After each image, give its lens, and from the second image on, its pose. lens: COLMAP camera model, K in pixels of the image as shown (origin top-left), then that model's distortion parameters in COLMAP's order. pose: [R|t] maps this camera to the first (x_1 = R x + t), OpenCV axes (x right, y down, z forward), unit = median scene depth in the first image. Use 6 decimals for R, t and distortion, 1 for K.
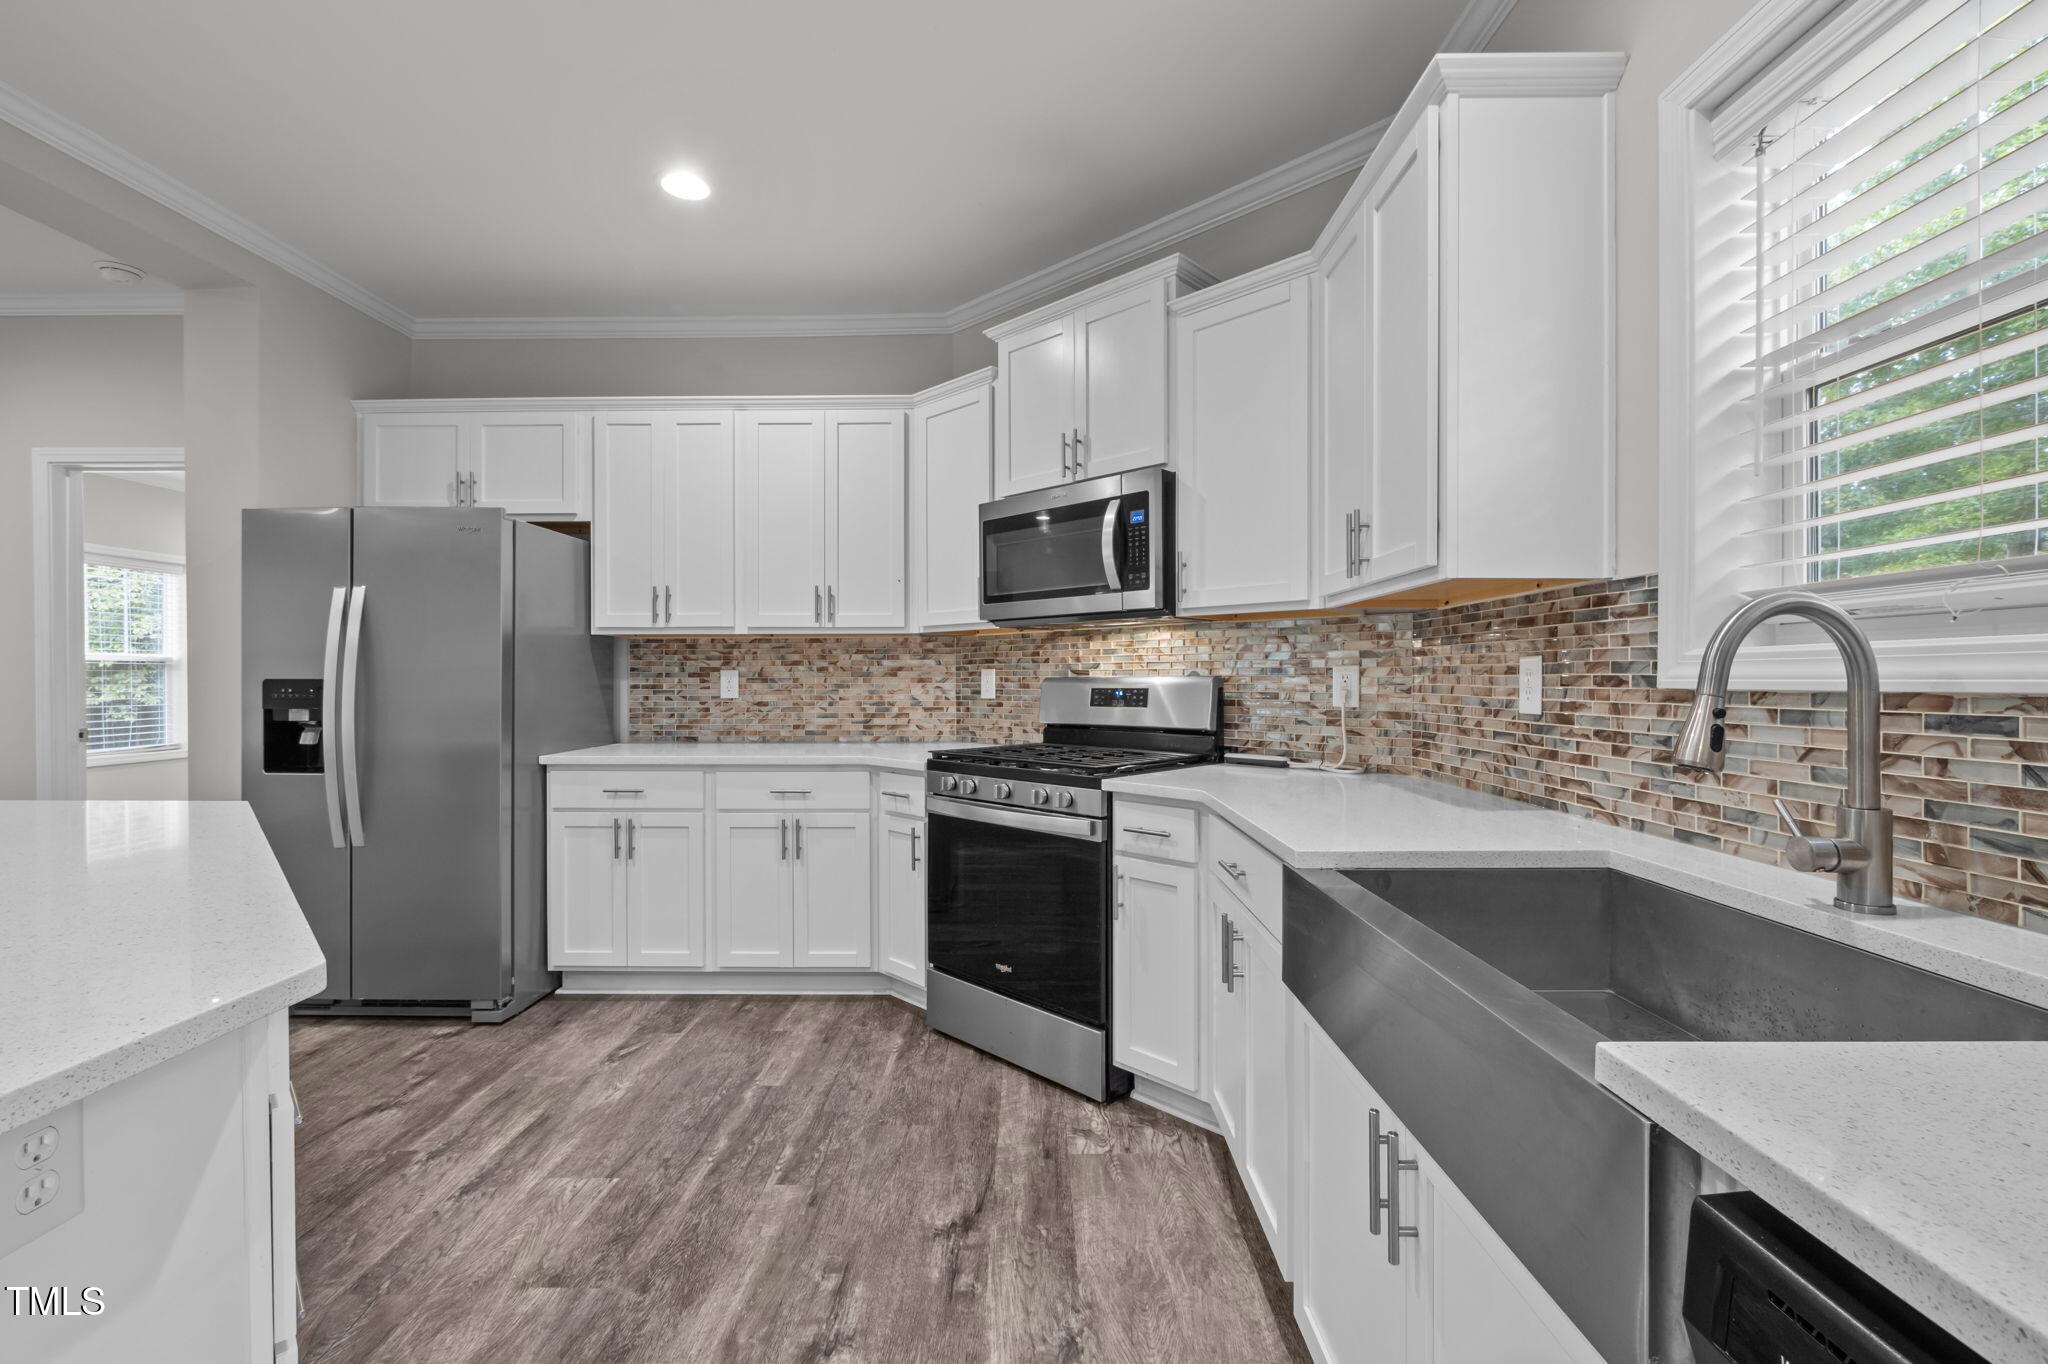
lens RADIAL K [[861.7, 0, 1024.6], [0, 861.7, 675.9], [0, 0, 1]] dist [-0.004809, 0.000270]
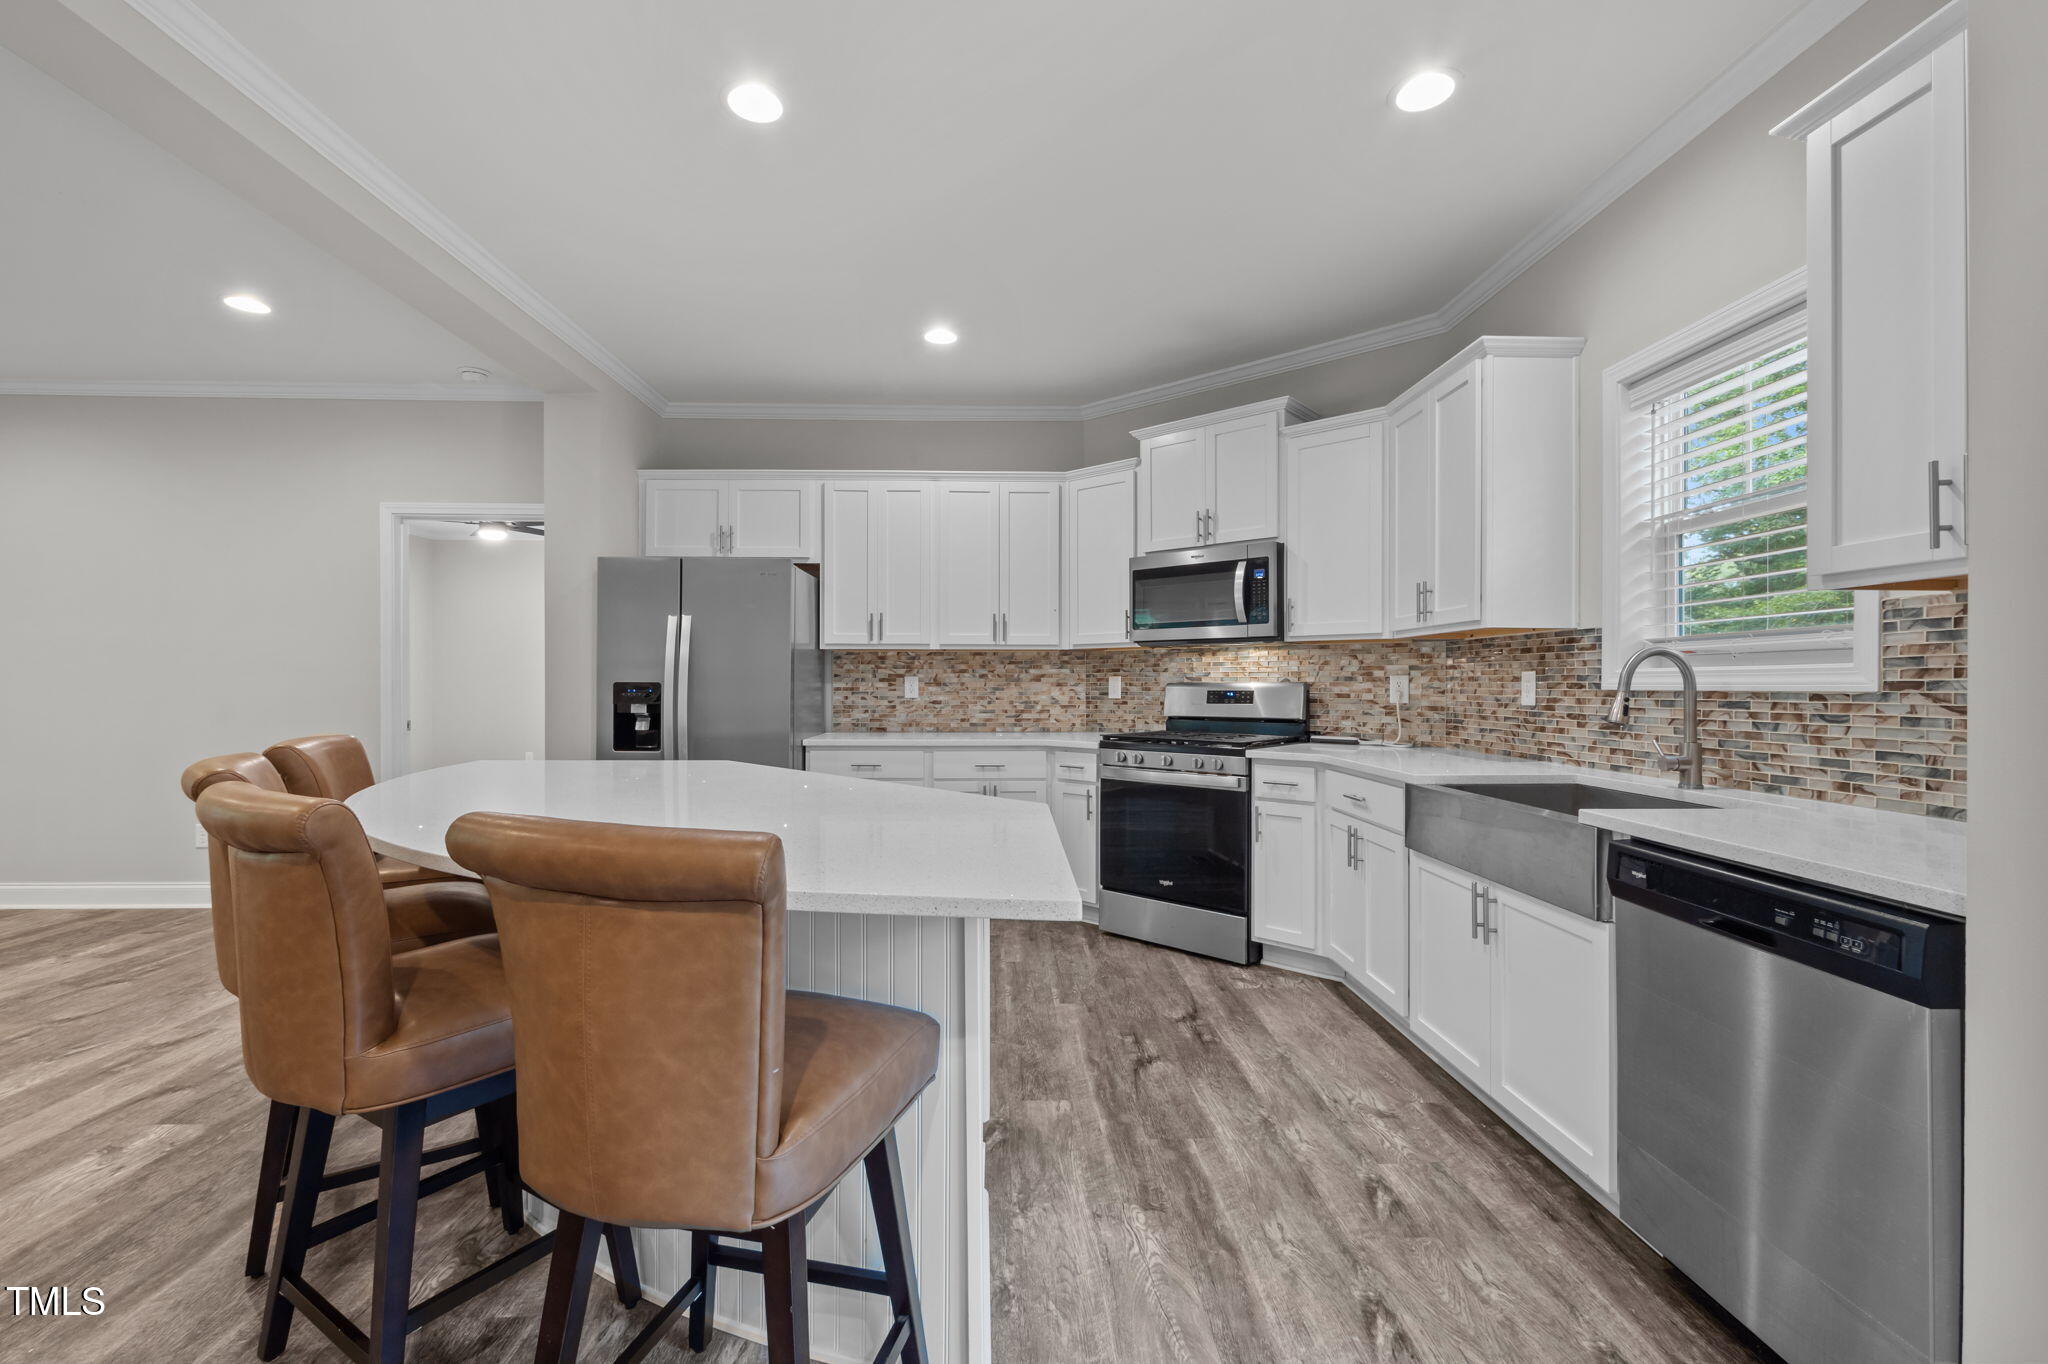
lens RADIAL K [[865.7, 0, 1025.7], [0, 865.7, 677.5], [0, 0, 1]] dist [-0.002004, -0.000071]
pose [[0.999072, 0.002979, 0.042969, -0.346370], [-0.002812, 0.999988, -0.003945, -0.000561], [-0.042980, 0.003820, 0.999069, -0.480085]]
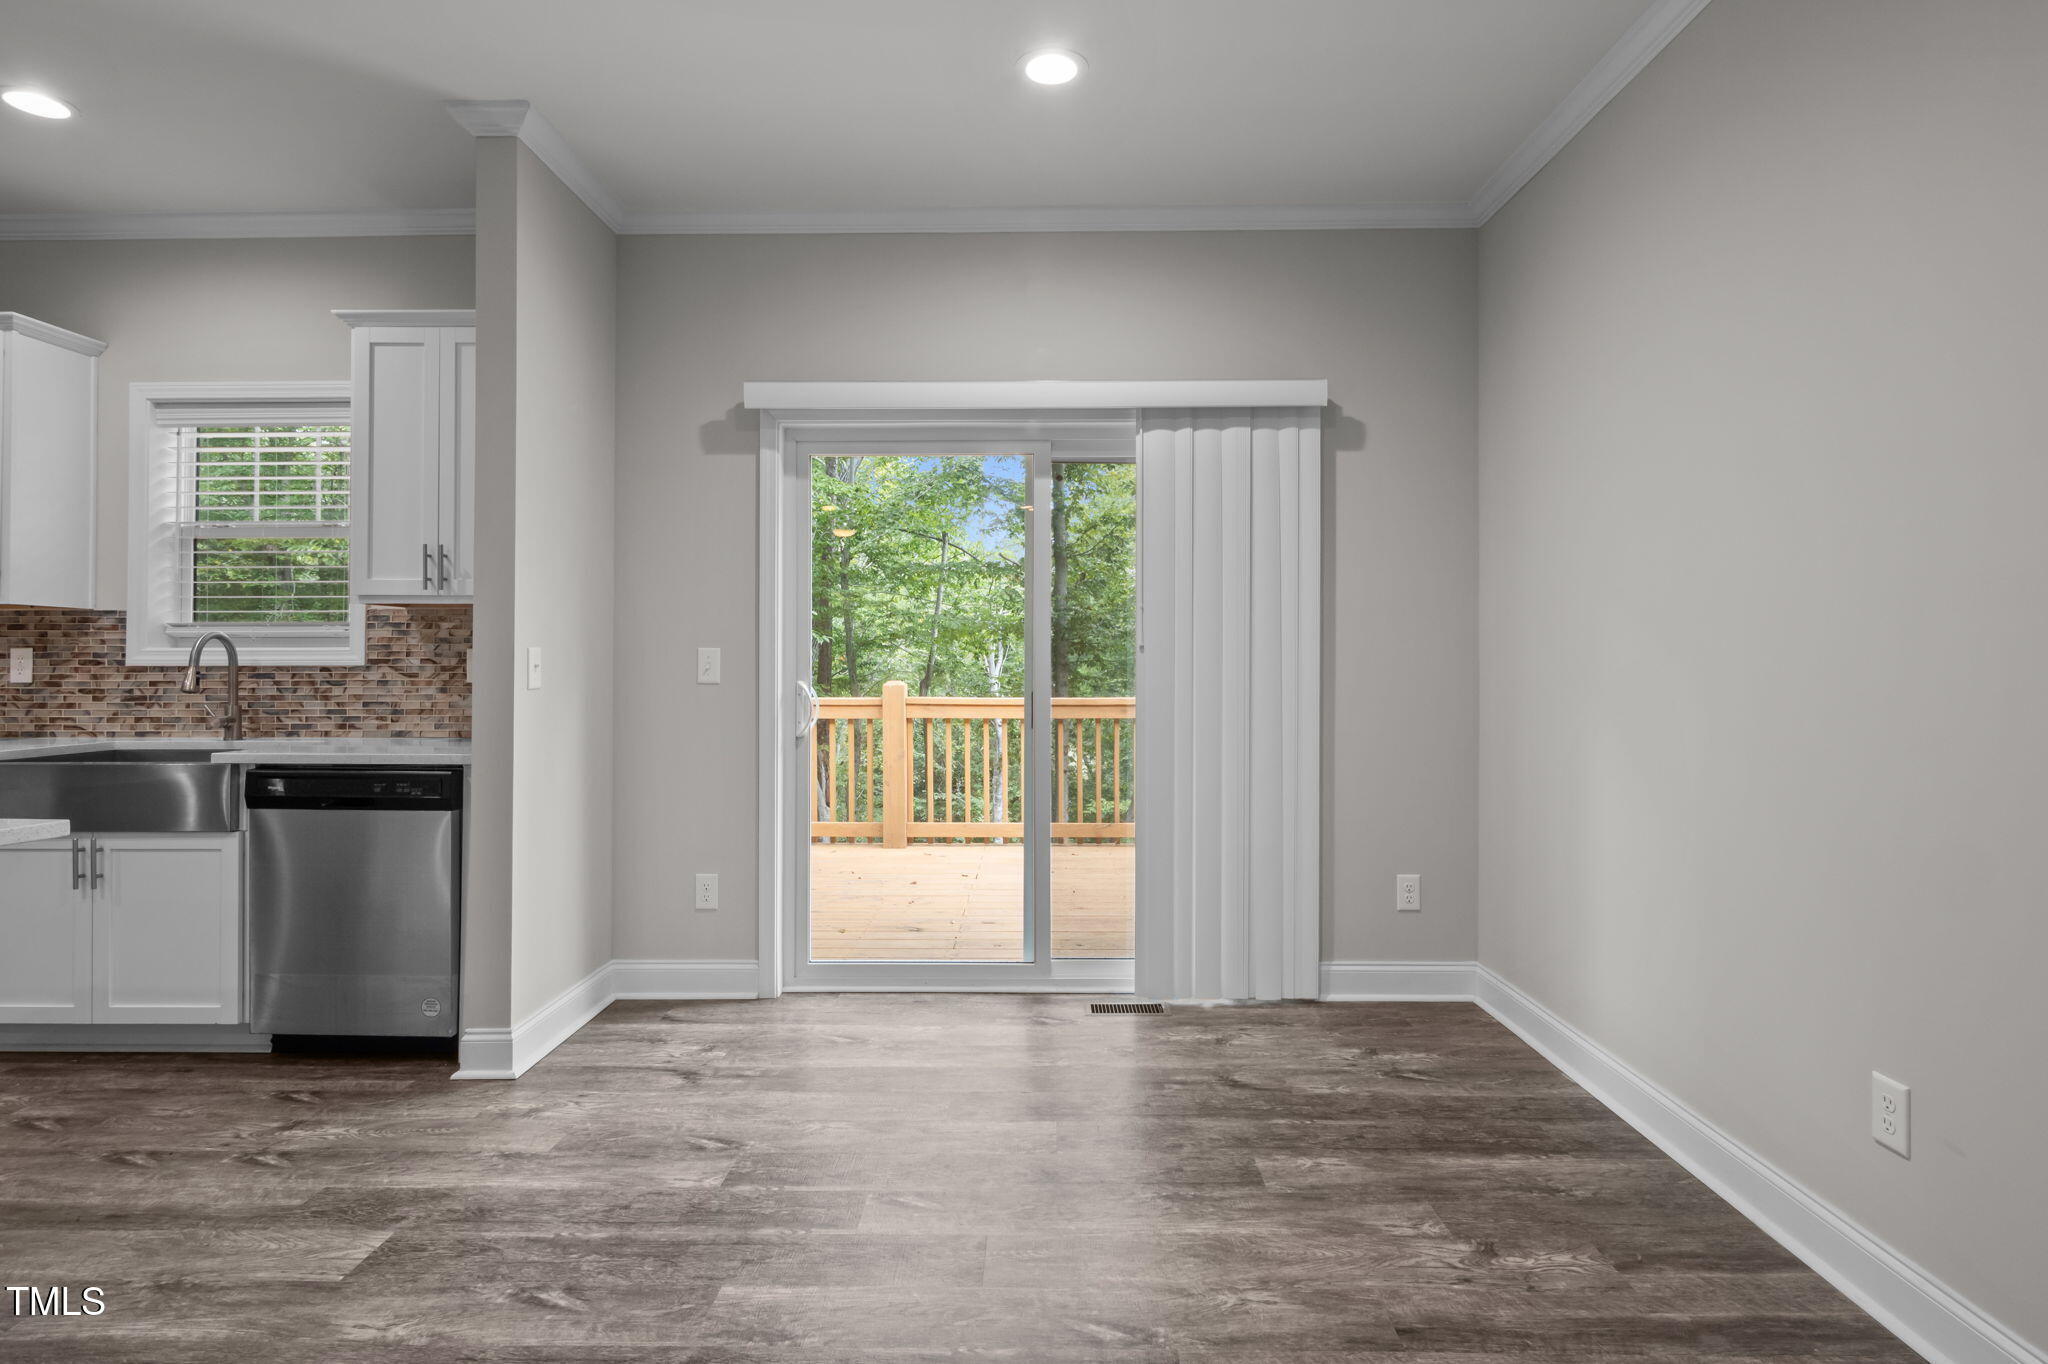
lens RADIAL K [[1063.0, 0, 1025.0], [0, 1063.0, 655.2], [0, 0, 1]] dist [0.000829, 0.001043]
pose [[0.014199, 0.007343, 0.999872, -1.073014], [-0.002189, 0.999971, -0.007312, 0.001428], [-0.999897, -0.002085, 0.014215, -0.719802]]
